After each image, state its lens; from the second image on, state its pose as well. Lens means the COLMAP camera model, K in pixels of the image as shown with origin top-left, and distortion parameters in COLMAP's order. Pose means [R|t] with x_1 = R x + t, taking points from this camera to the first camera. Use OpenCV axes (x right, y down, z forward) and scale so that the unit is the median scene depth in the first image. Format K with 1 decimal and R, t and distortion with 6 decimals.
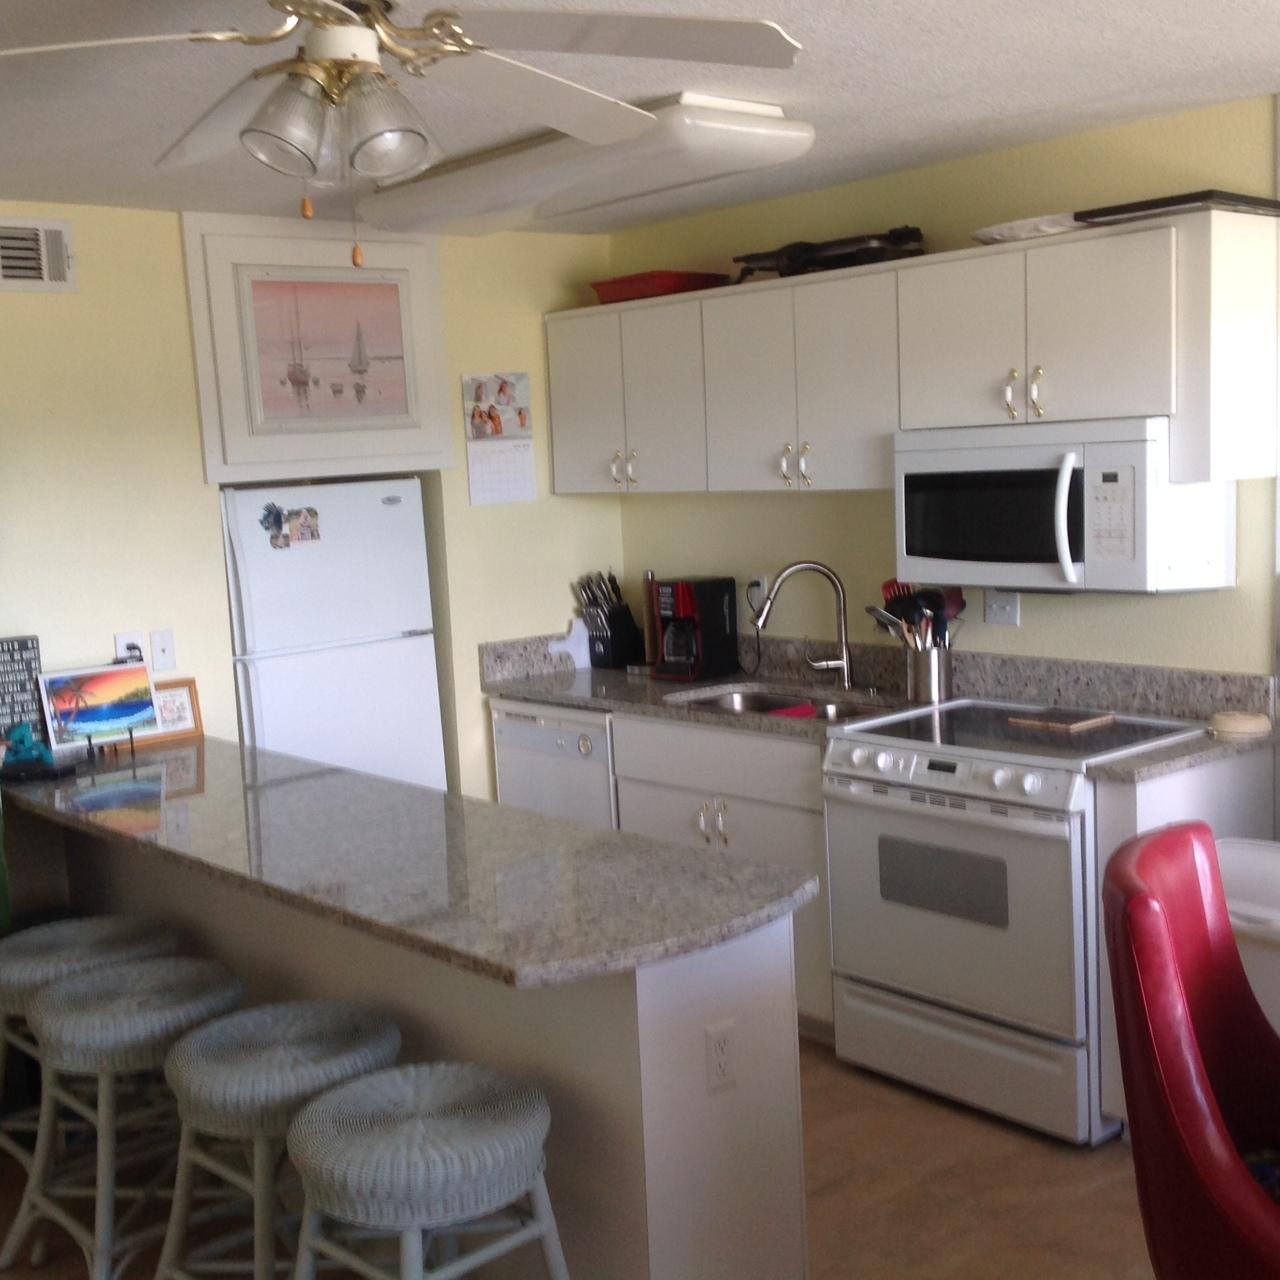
lens RADIAL K [[1601.1, 0, 684.3], [0, 1601.1, 638.0], [0, 0, 1]] dist [0.162512, -0.331217]
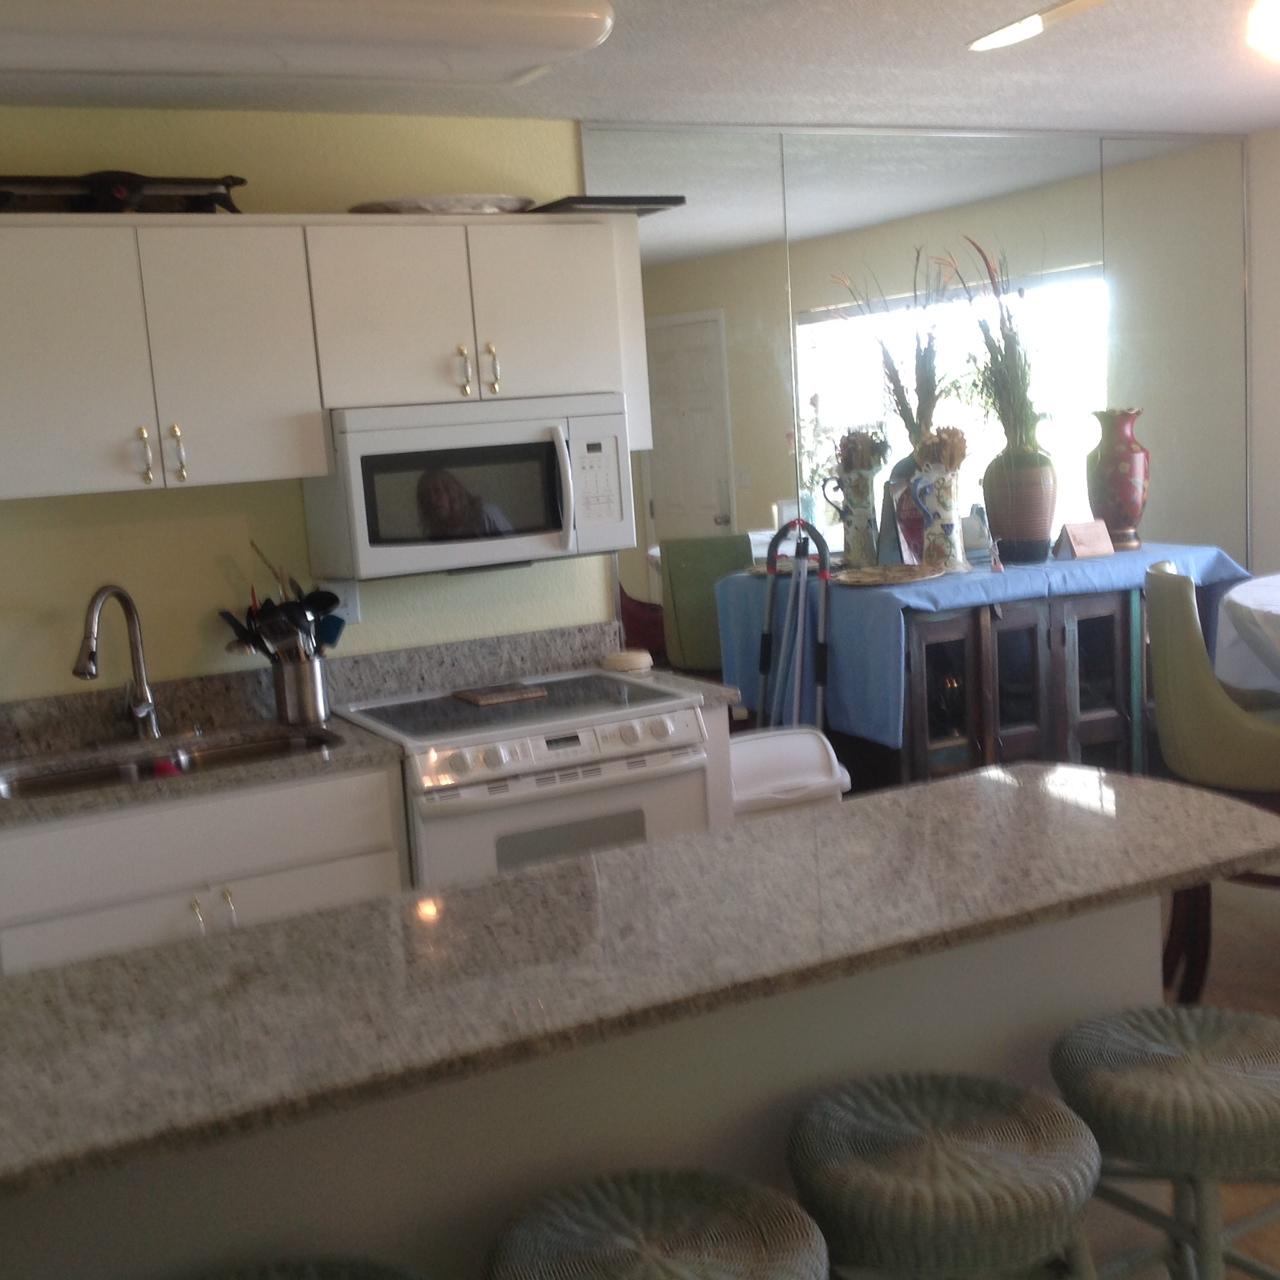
lens RADIAL K [[1616.1, 0, 635.8], [0, 1616.1, 653.8], [0, 0, 1]] dist [0.153856, -0.324312]
pose [[0.244952, -0.118037, 0.962323, -0.706974], [0.167019, 0.982860, 0.078042, -0.038479], [-0.955041, 0.141610, 0.260468, 0.629419]]
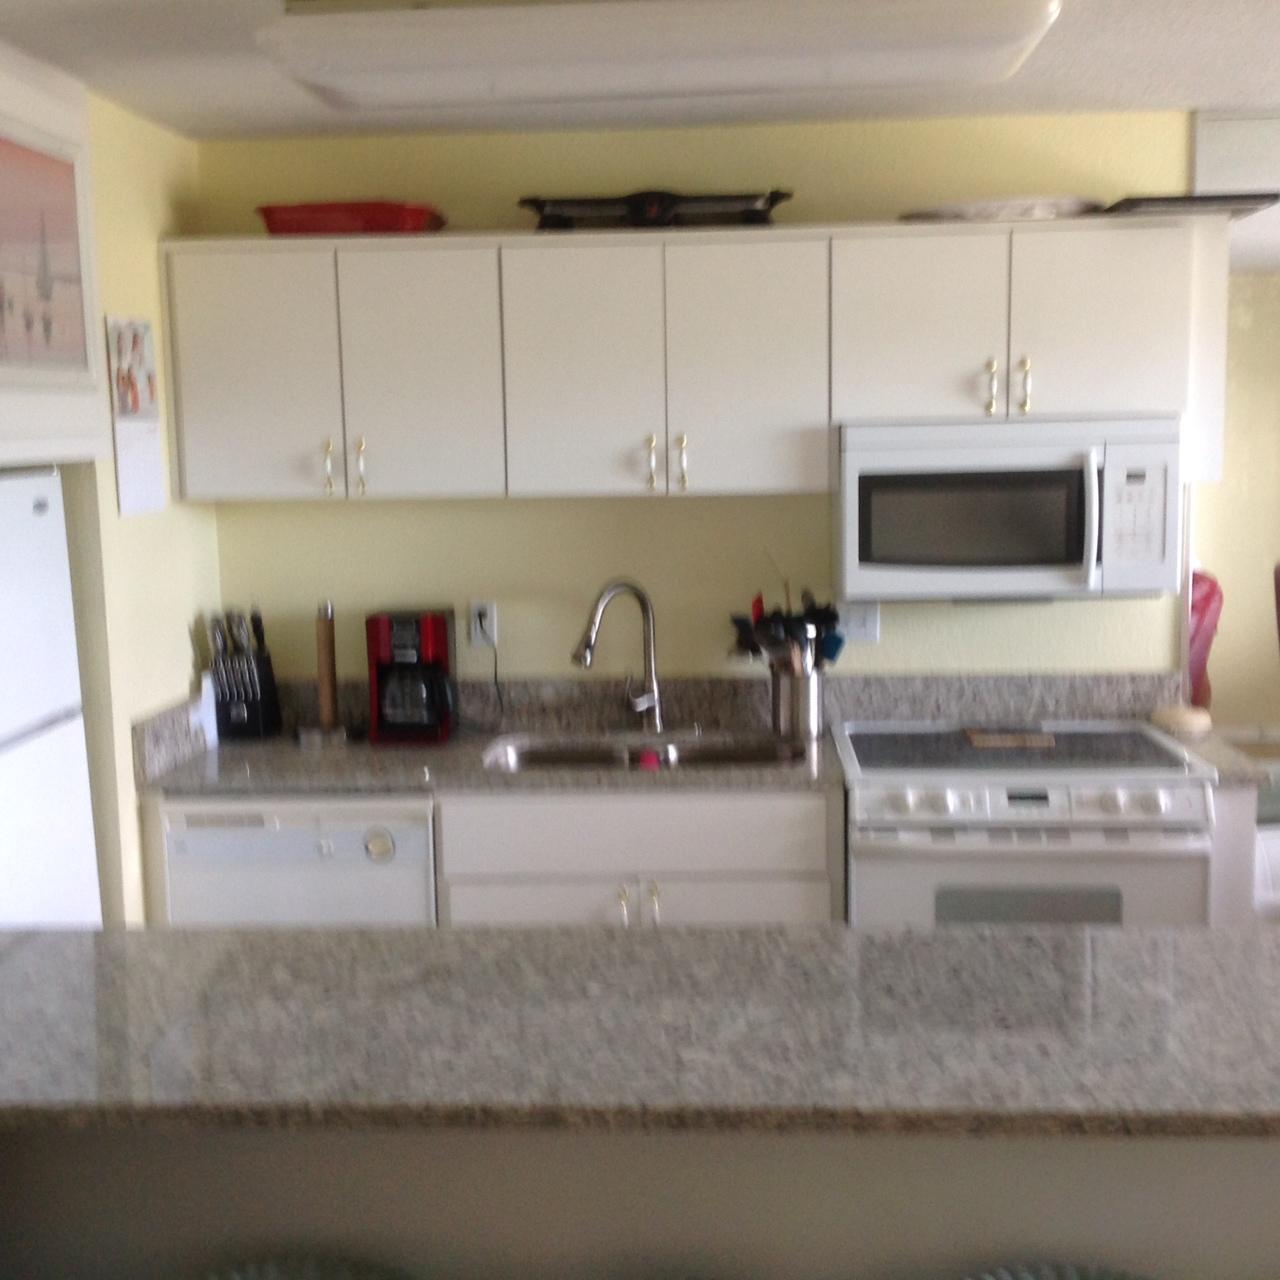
lens RADIAL K [[1583.0, 0, 640.0], [0, 1583.0, 640.0], [0, 0, 1]] dist [0.130392, -0.314654]
pose [[0.710927, -0.051581, 0.701372, -0.552459], [0.067734, 0.997692, 0.004717, -0.023400], [-0.699996, 0.044154, 0.712780, 0.470938]]
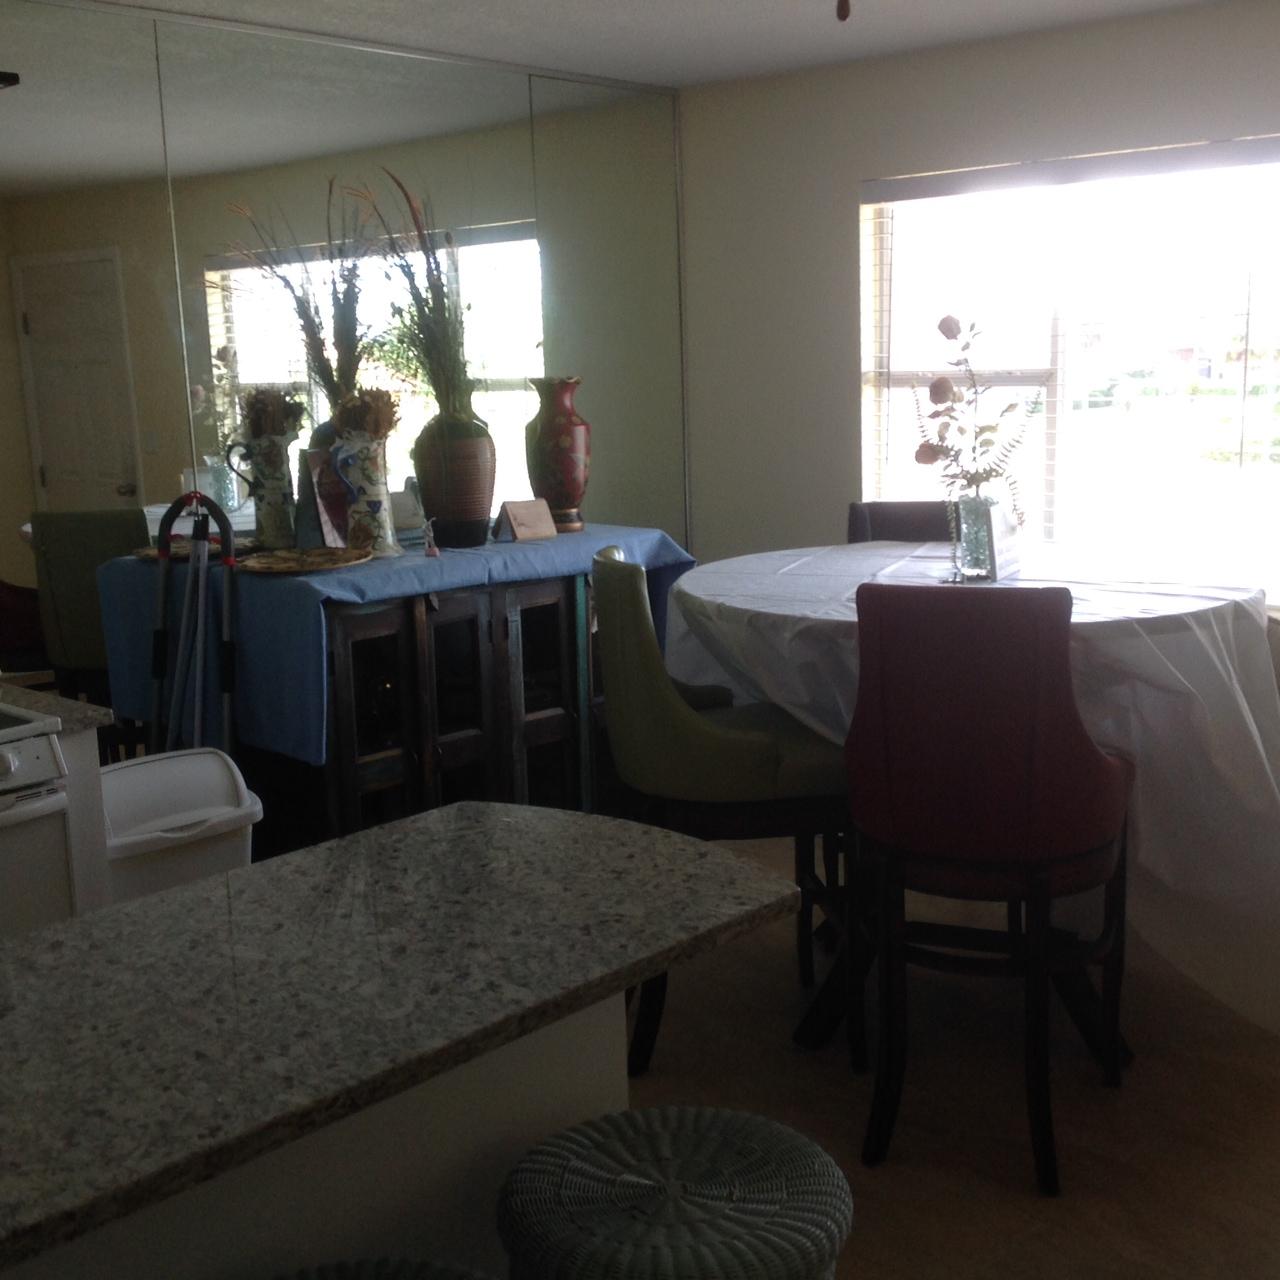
lens RADIAL K [[1595.6, 0, 639.9], [0, 1595.6, 671.0], [0, 0, 1]] dist [0.095017, -0.039430]
pose [[-0.091893, -0.148516, 0.984631, -0.535602], [0.148636, 0.975691, 0.161040, -0.034385], [-0.984613, 0.161150, -0.067584, 0.628411]]
